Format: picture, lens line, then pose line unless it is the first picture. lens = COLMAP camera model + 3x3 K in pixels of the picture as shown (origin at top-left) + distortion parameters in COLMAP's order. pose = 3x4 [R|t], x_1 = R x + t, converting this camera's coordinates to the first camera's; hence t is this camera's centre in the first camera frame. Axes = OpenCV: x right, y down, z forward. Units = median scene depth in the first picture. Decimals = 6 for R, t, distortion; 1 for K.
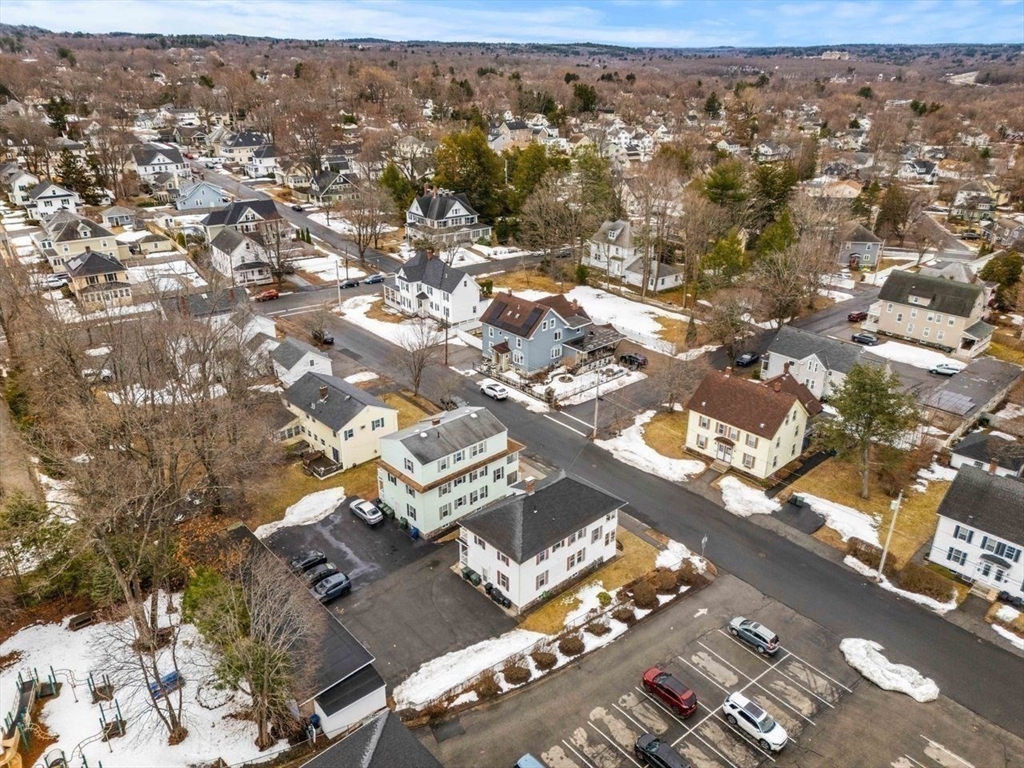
lens RADIAL K [[745.2, 0, 507.8], [0, 745.2, 379.7], [0, 0, 1]] dist [0.070258, -0.055965]
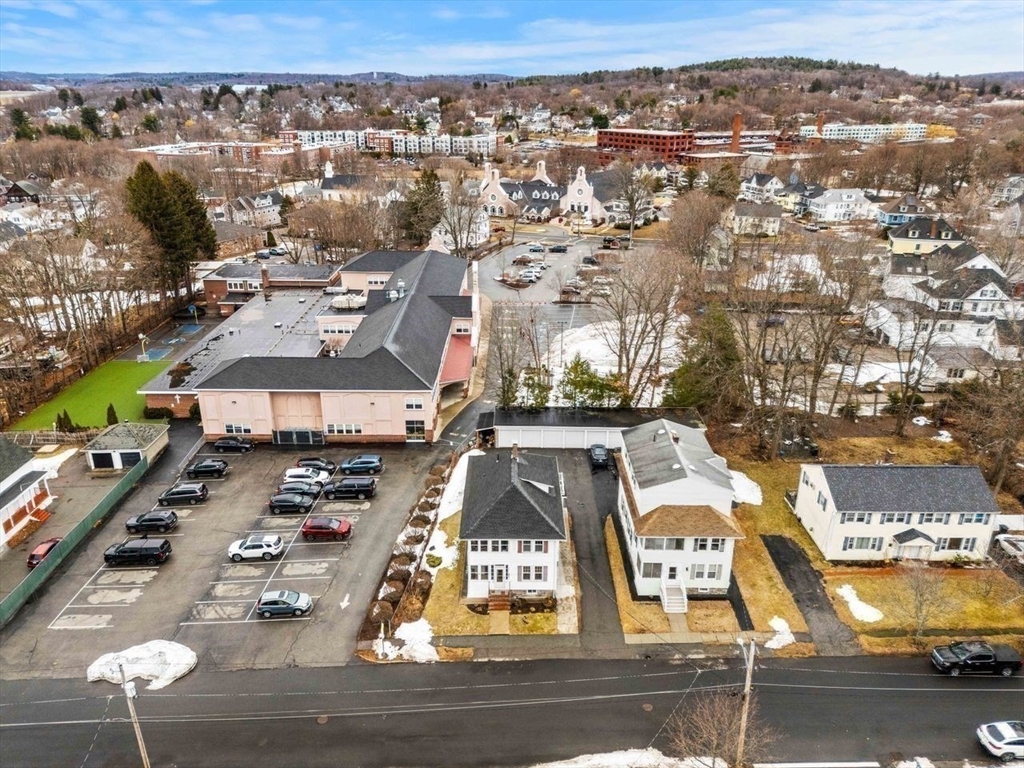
lens RADIAL K [[745.2, 0, 516.4], [0, 745.2, 389.6], [0, 0, 1]] dist [0.070258, -0.055965]
pose [[-0.670437, 0.273923, -0.689551, 0.608848], [-0.304345, 0.746046, 0.592275, -0.441799], [0.676674, 0.606944, -0.416810, 1.224272]]
